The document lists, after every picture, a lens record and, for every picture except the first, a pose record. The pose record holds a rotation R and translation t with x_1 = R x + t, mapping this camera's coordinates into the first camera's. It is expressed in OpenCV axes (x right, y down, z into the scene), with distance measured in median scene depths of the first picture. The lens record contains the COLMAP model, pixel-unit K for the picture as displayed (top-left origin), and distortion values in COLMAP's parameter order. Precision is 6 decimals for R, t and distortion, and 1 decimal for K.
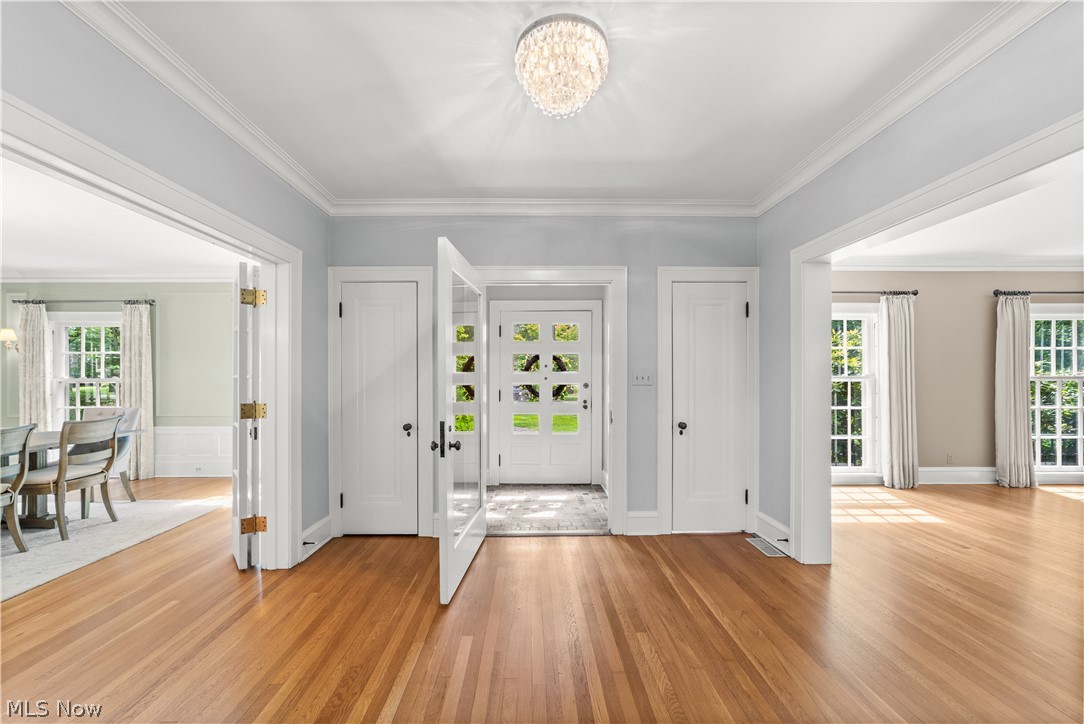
lens RADIAL K [[417.1, 0, 543.5], [0, 417.1, 370.7], [0, 0, 1]] dist [-0.001597, 0.004540]
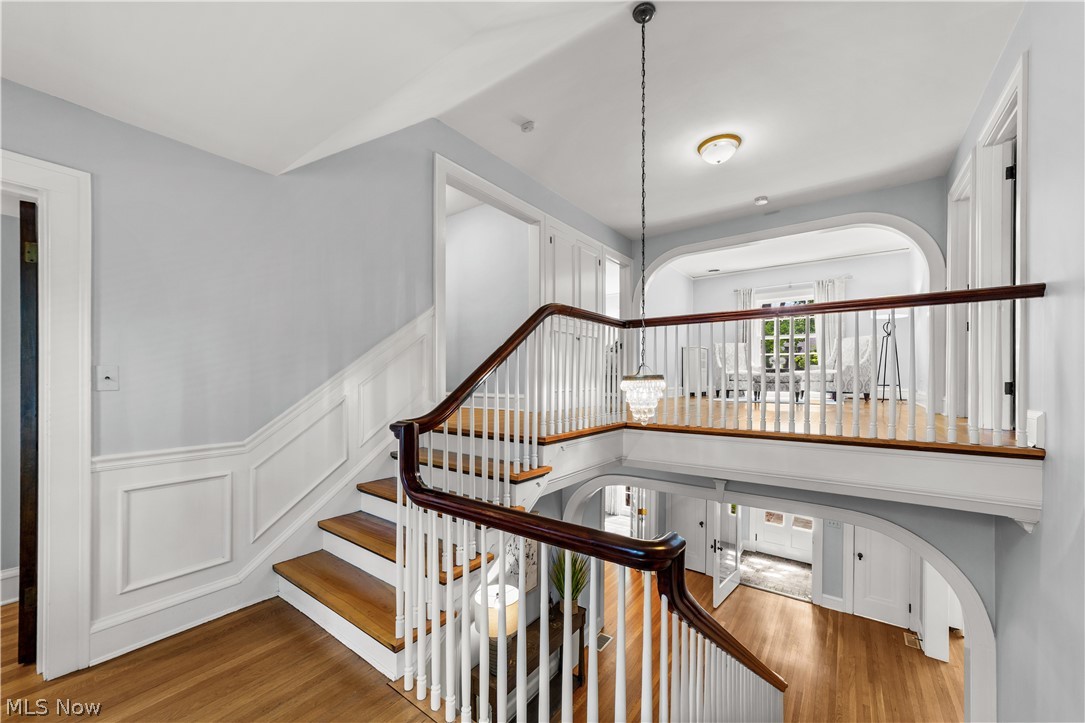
lens RADIAL K [[417.5, 0, 544.3], [0, 417.5, 368.2], [0, 0, 1]] dist [-0.001597, 0.004540]
pose [[0.797910, -0.005534, -0.602751, 0.344377], [0.007258, 0.999974, 0.000426, -0.675064], [0.602733, -0.004715, 0.797929, -1.222151]]
